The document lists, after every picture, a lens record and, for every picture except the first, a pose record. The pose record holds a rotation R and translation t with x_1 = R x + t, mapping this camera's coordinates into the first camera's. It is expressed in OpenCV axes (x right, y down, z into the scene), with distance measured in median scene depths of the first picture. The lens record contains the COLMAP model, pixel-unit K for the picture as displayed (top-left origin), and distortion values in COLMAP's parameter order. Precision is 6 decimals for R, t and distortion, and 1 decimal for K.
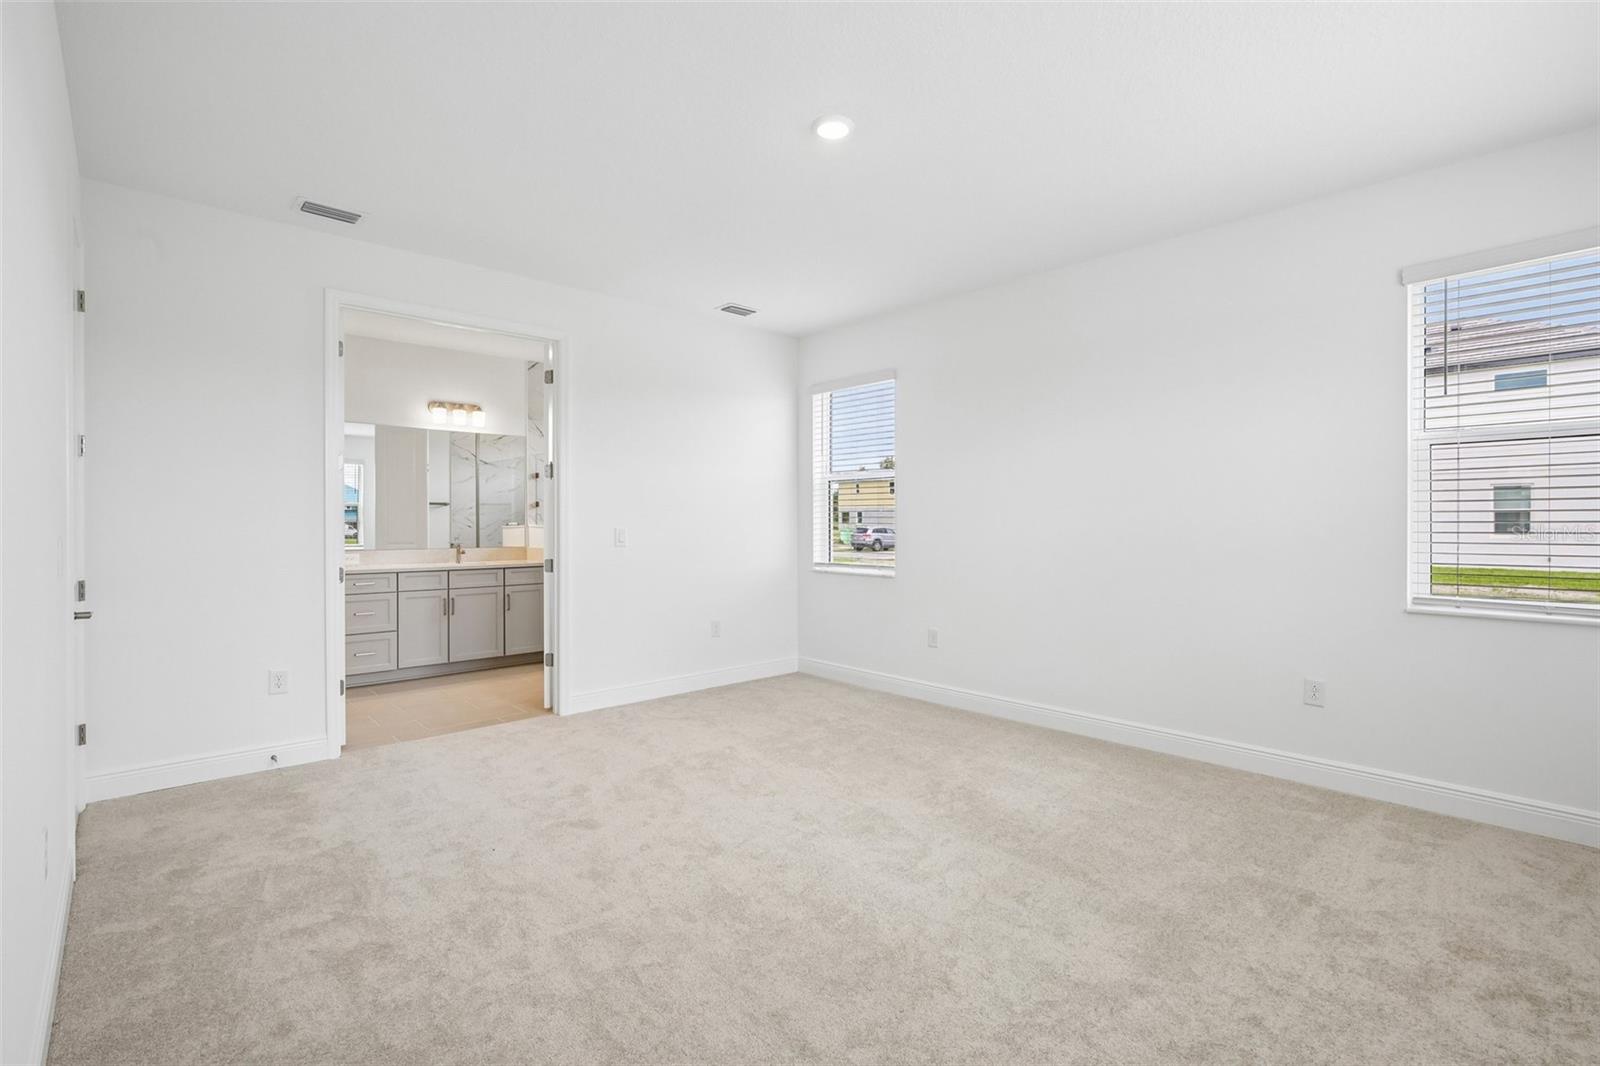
lens RADIAL K [[733.4, 0, 807.6], [0, 733.4, 533.1], [0, 0, 1]] dist [-0.012617, 0.006137]
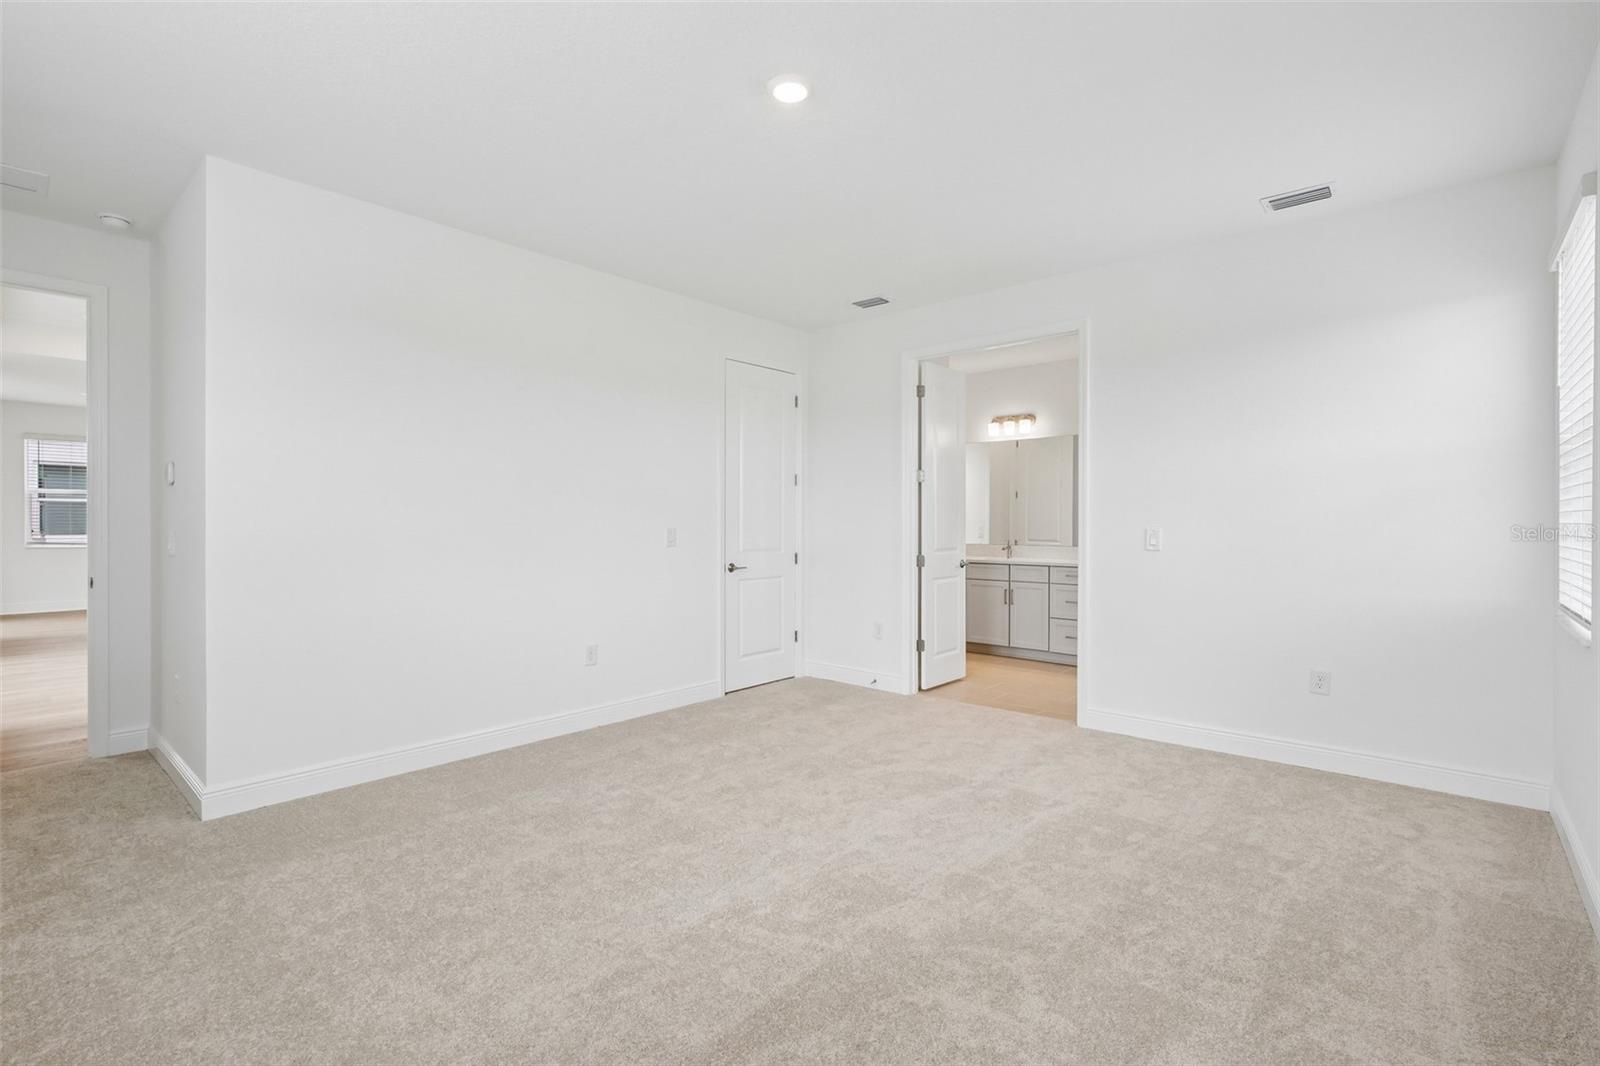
lens RADIAL K [[733.4, 0, 810.8], [0, 733.4, 528.1], [0, 0, 1]] dist [-0.012617, 0.006137]
pose [[0.098615, 0.007850, -0.995095, 0.667048], [-0.014156, 0.999879, 0.006485, -0.009059], [0.995025, 0.013447, 0.098714, 0.654161]]
